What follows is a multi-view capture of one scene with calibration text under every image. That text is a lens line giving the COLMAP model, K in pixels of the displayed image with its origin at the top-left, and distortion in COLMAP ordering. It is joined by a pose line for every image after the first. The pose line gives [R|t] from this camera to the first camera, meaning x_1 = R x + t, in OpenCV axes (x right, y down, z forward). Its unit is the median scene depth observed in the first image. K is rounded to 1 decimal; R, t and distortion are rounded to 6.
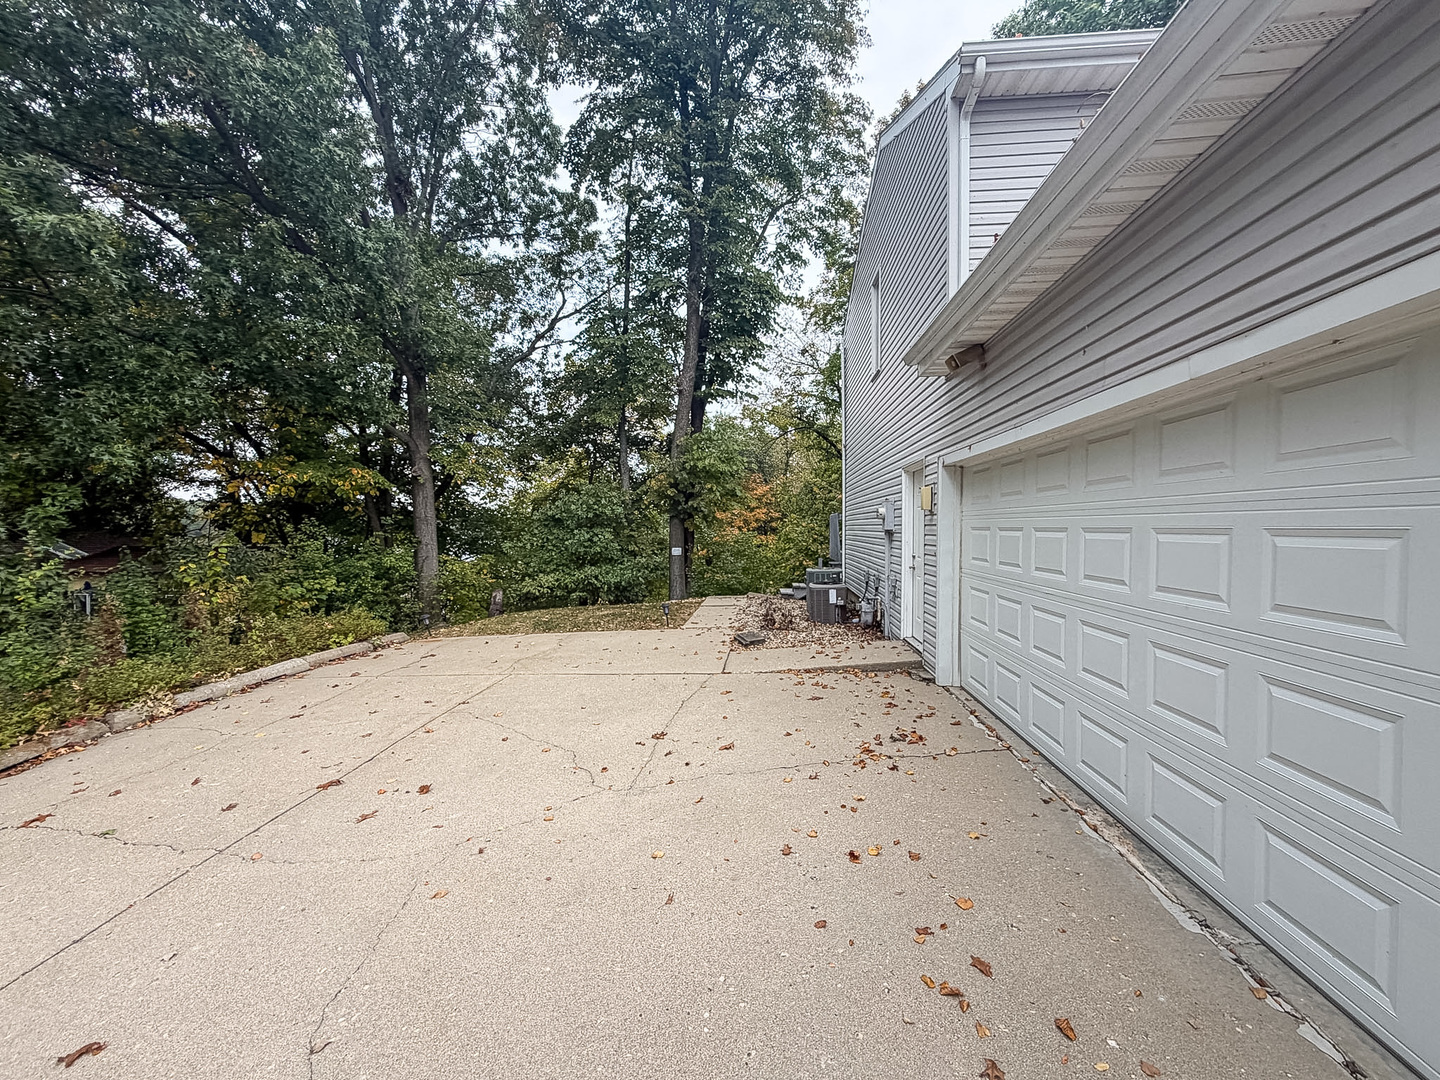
lens RADIAL K [[591.6, 0, 720.0], [0, 591.6, 540.0], [0, 0, 1]] dist [-0.000088, 0.000027]
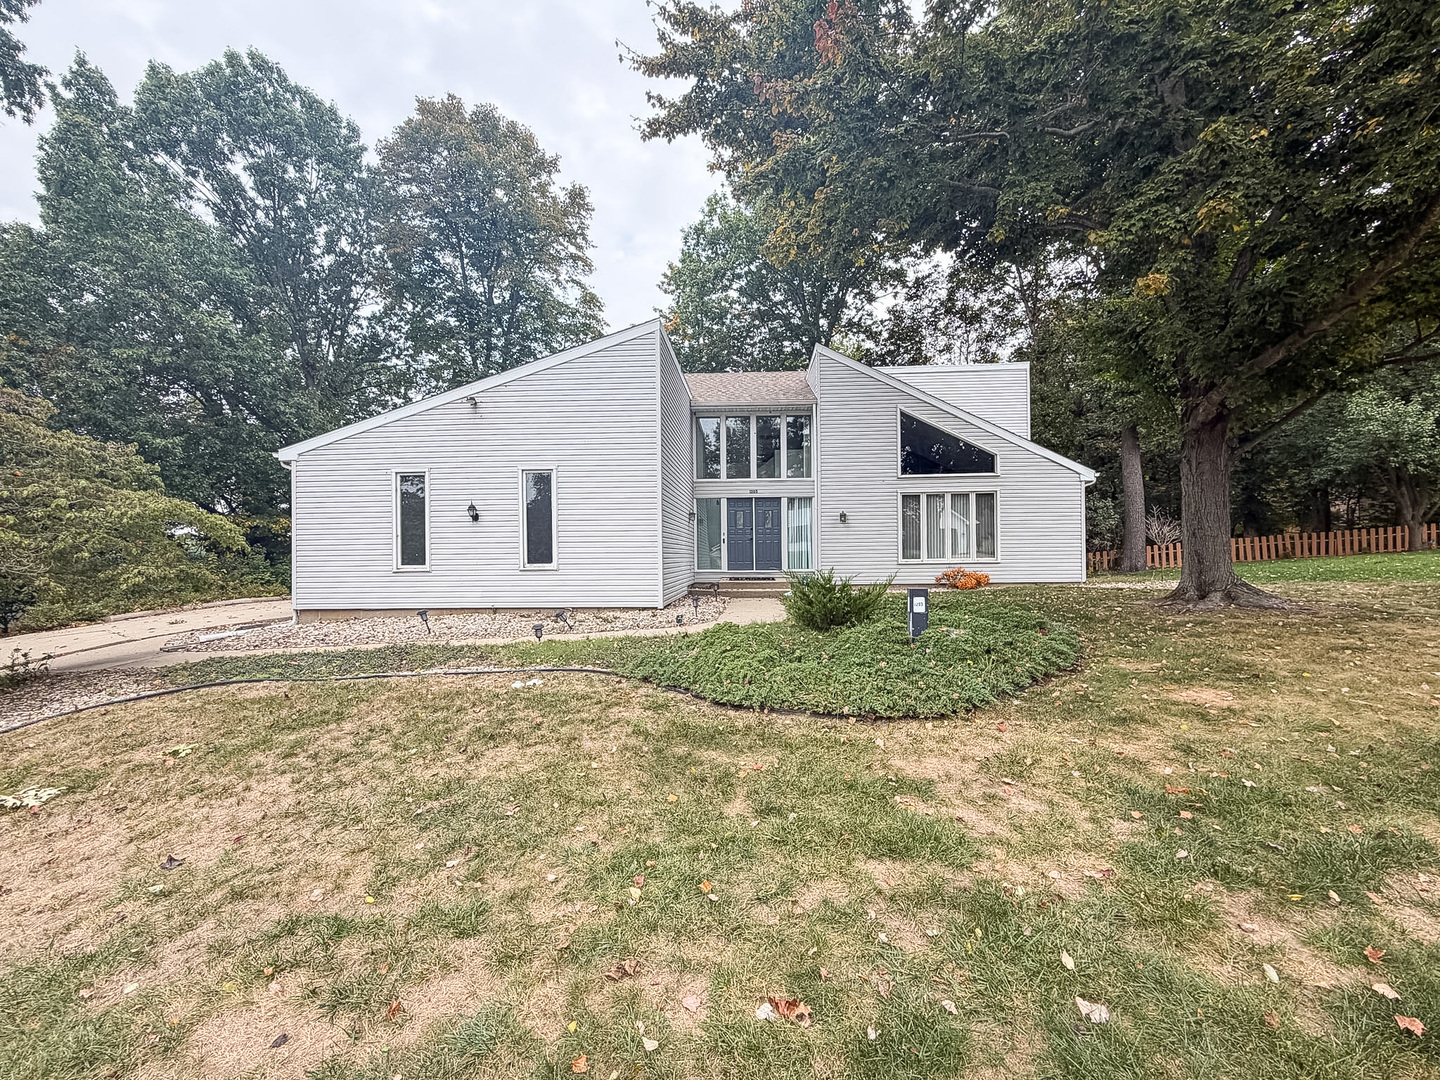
lens RADIAL K [[576.9, 0, 712.2], [0, 576.9, 553.7], [0, 0, 1]] dist [-0.000280, -0.000061]
pose [[0.999281, -0.006839, 0.037283, 0.839447], [0.007671, 0.999724, -0.022214, 0.056539], [-0.037121, 0.022484, 0.999058, -1.094506]]
